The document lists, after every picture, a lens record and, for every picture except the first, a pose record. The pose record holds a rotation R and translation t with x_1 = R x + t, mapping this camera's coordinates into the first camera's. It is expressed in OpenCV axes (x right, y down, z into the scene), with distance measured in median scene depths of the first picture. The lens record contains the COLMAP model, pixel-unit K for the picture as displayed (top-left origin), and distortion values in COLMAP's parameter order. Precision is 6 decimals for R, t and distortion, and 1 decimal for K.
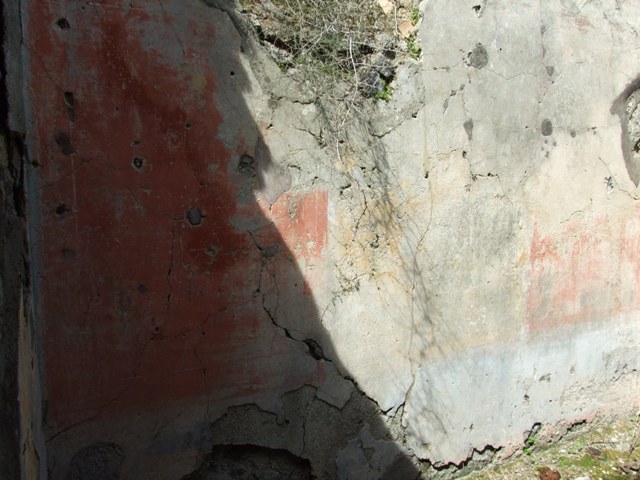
lens RADIAL K [[473.8, 0, 320.0], [0, 473.8, 240.0], [0, 0, 1]] dist [-0.030763, 0.012646]
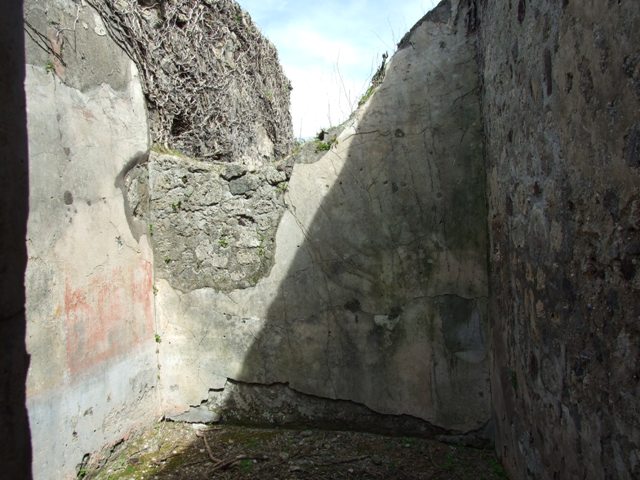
lens RADIAL K [[473.8, 0, 320.0], [0, 473.8, 240.0], [0, 0, 1]] dist [-0.030763, 0.012646]
pose [[0.559475, -0.032562, 0.828207, -0.139274], [0.127265, 0.990754, -0.047019, 0.003080], [-0.819018, 0.131708, 0.558446, -0.159380]]
